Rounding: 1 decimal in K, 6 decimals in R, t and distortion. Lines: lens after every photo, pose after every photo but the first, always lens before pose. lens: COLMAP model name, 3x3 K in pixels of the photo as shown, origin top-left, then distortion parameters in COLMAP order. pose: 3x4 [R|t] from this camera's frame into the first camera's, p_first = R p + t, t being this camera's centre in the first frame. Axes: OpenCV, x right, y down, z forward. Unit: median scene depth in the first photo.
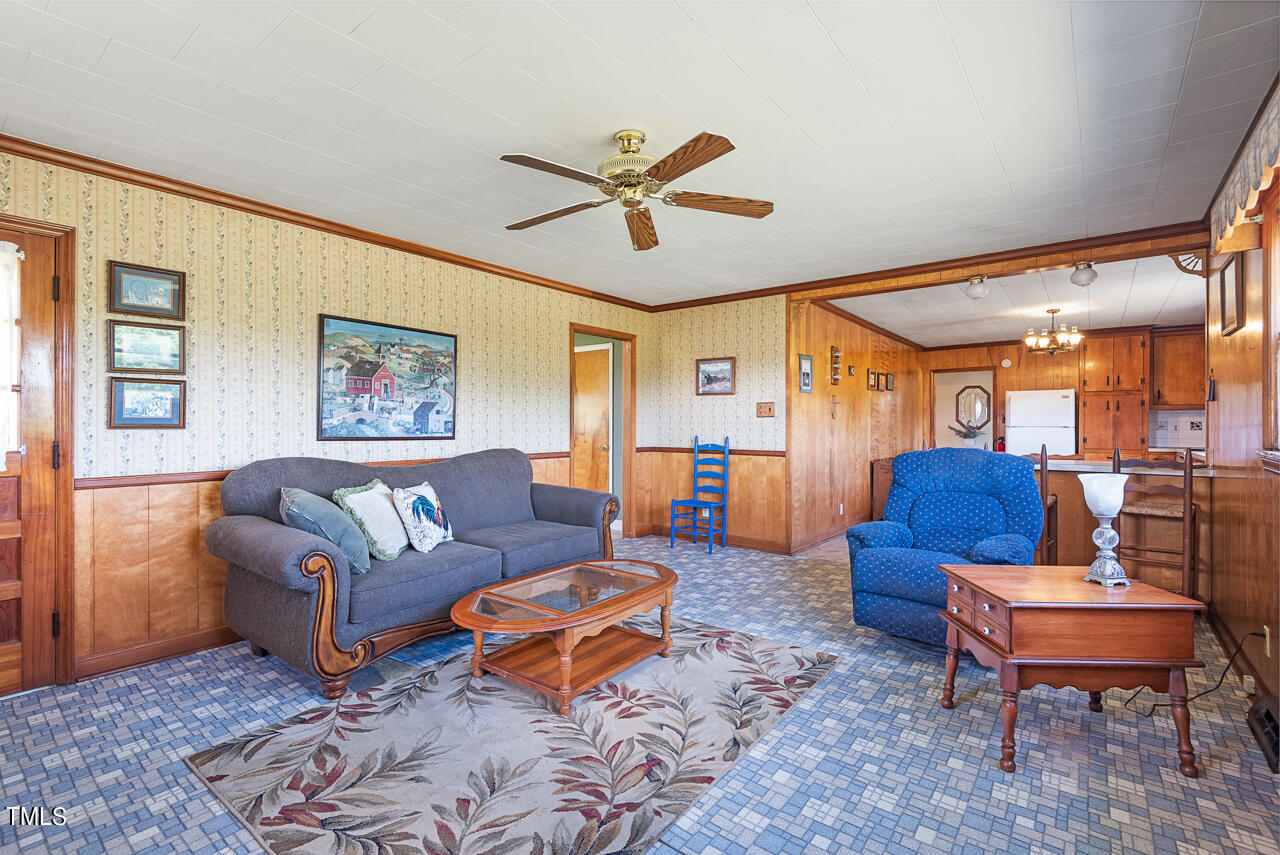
lens RADIAL K [[578.4, 0, 650.2], [0, 578.4, 419.8], [0, 0, 1]] dist [0.030082, -0.018257]
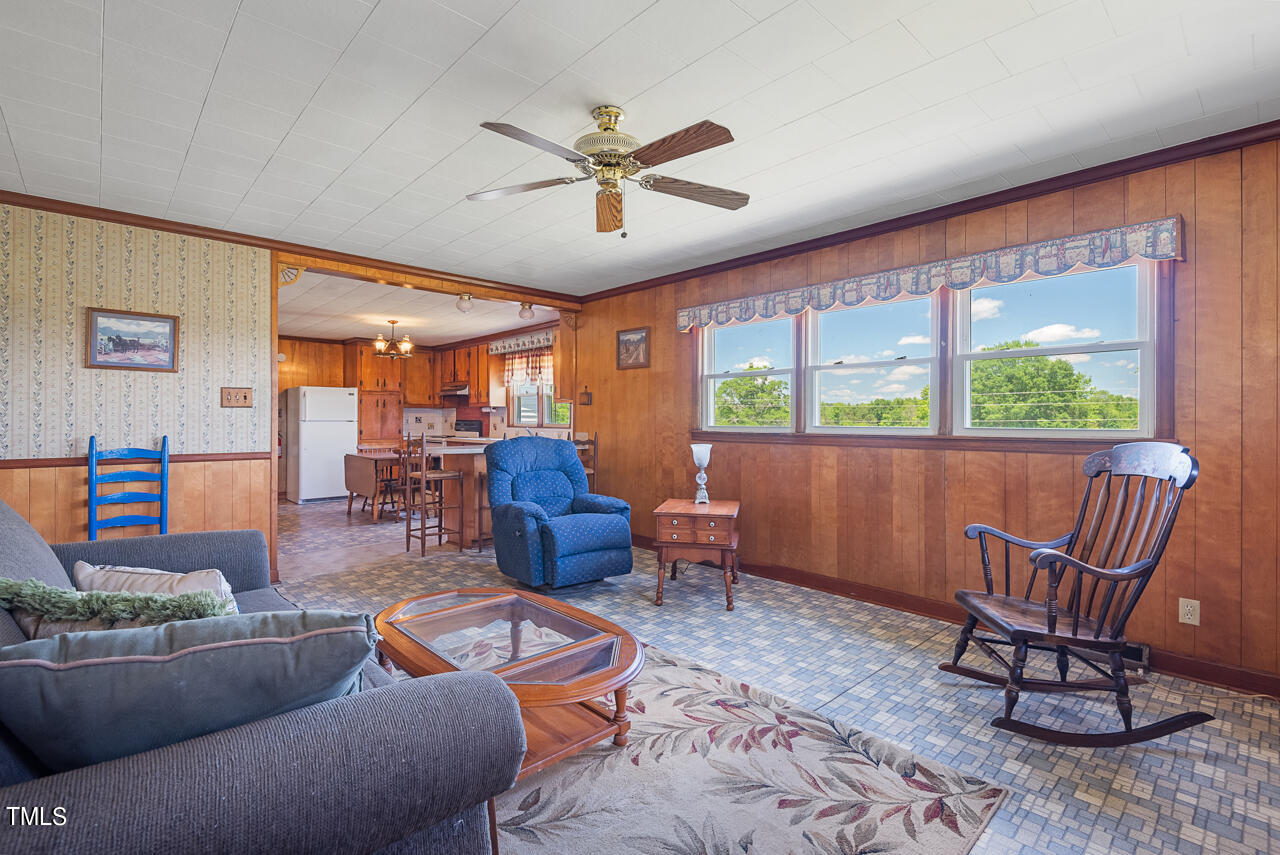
lens RADIAL K [[578.4, 0, 640.4], [0, 578.4, 420.1], [0, 0, 1]] dist [0.030082, -0.018257]
pose [[0.170485, -0.000469, 0.985360, -0.800332], [-0.009964, 0.999948, 0.002199, 0.008704], [-0.985310, -0.010193, 0.170472, 0.652687]]
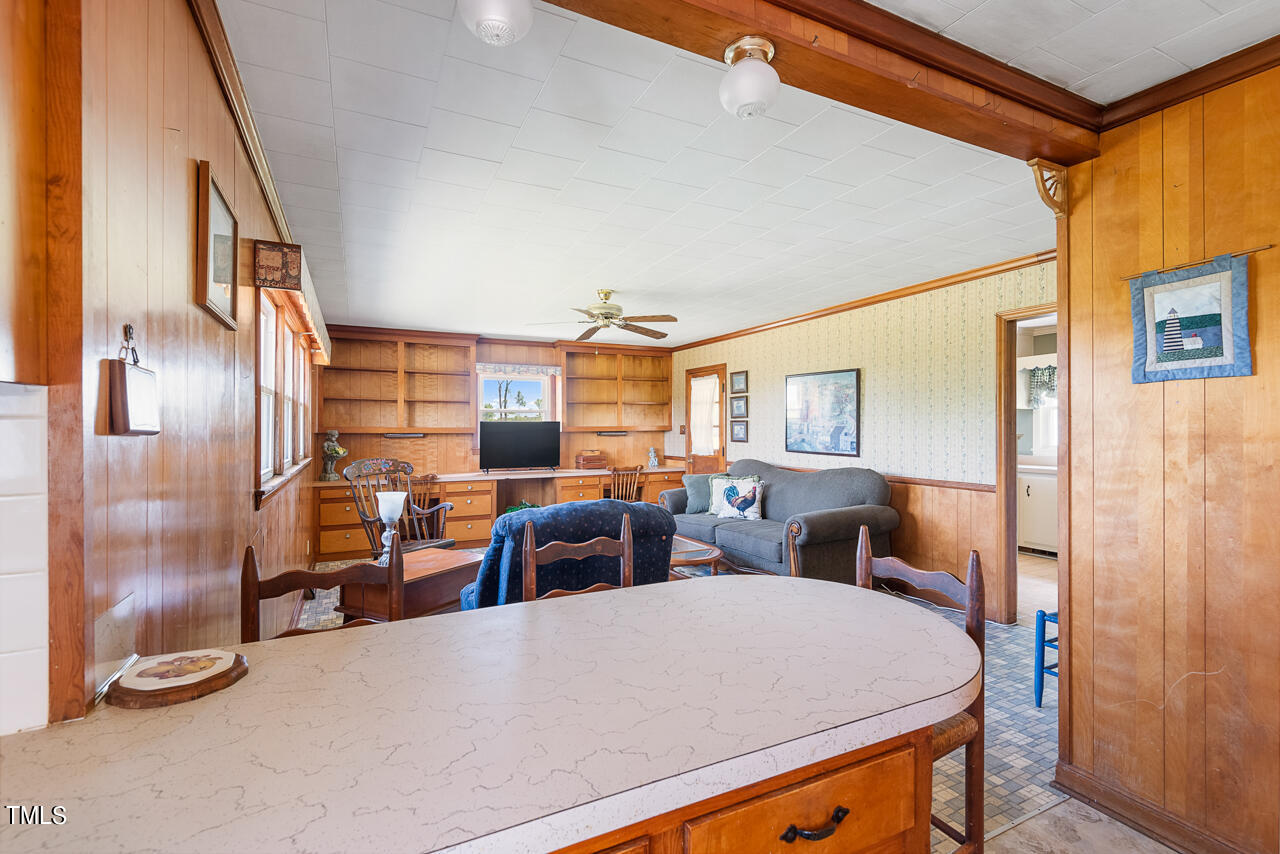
lens RADIAL K [[578.4, 0, 642.2], [0, 578.4, 425.7], [0, 0, 1]] dist [0.030082, -0.018257]
pose [[-0.452179, -0.001432, -0.891926, 1.287941], [0.010710, 0.999918, -0.007035, -0.037744], [0.891863, -0.012733, -0.452126, 1.612667]]
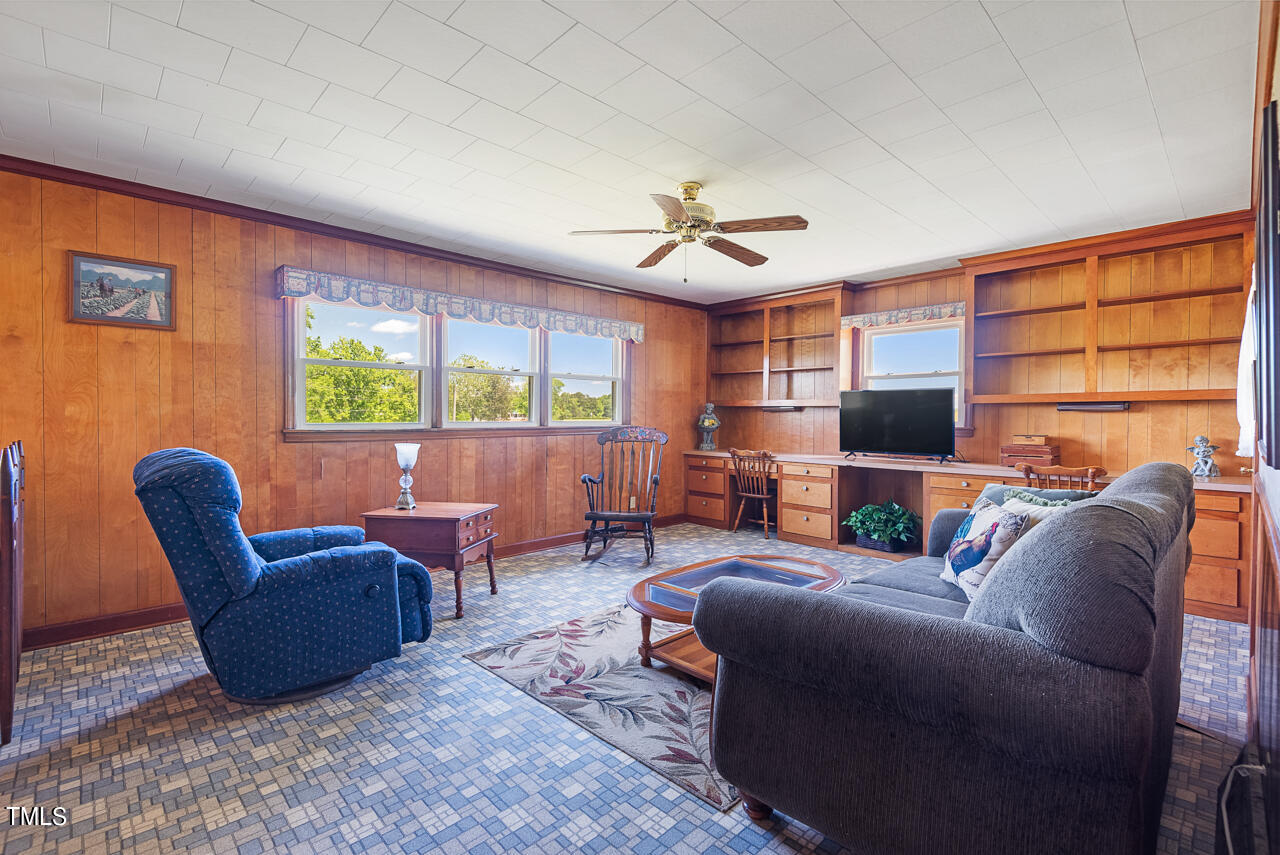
lens RADIAL K [[578.4, 0, 636.3], [0, 578.4, 418.0], [0, 0, 1]] dist [0.030082, -0.018257]
pose [[-0.987556, -0.004457, 0.157202, -0.101038], [-0.005147, 0.999979, -0.003985, 0.016055], [-0.157181, -0.004745, -0.987558, 1.889118]]
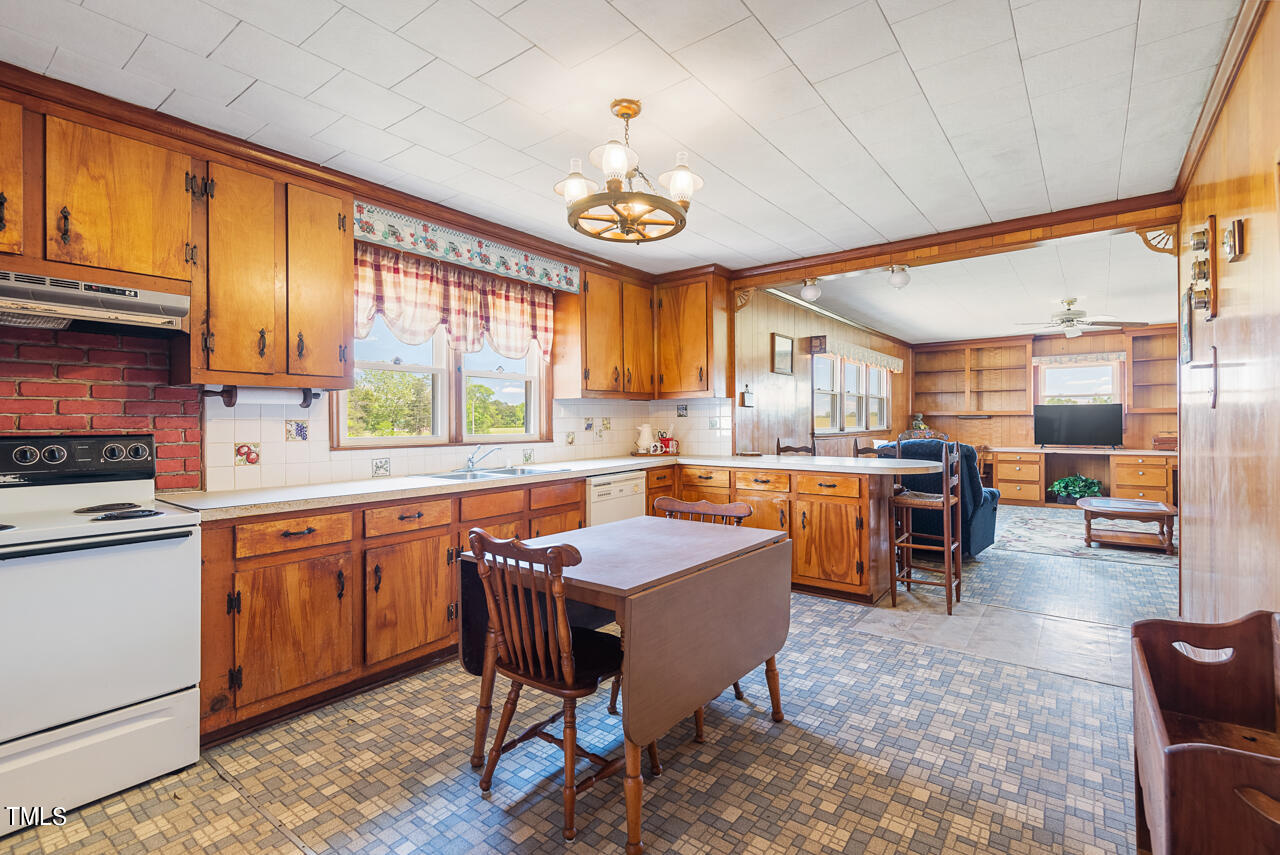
lens RADIAL K [[578.4, 0, 641.9], [0, 578.4, 423.2], [0, 0, 1]] dist [0.030082, -0.018257]
pose [[-0.999925, 0.005864, 0.010754, 1.397860], [0.005776, 0.999950, -0.008186, 0.019678], [-0.010801, -0.008123, -0.999909, 2.826758]]
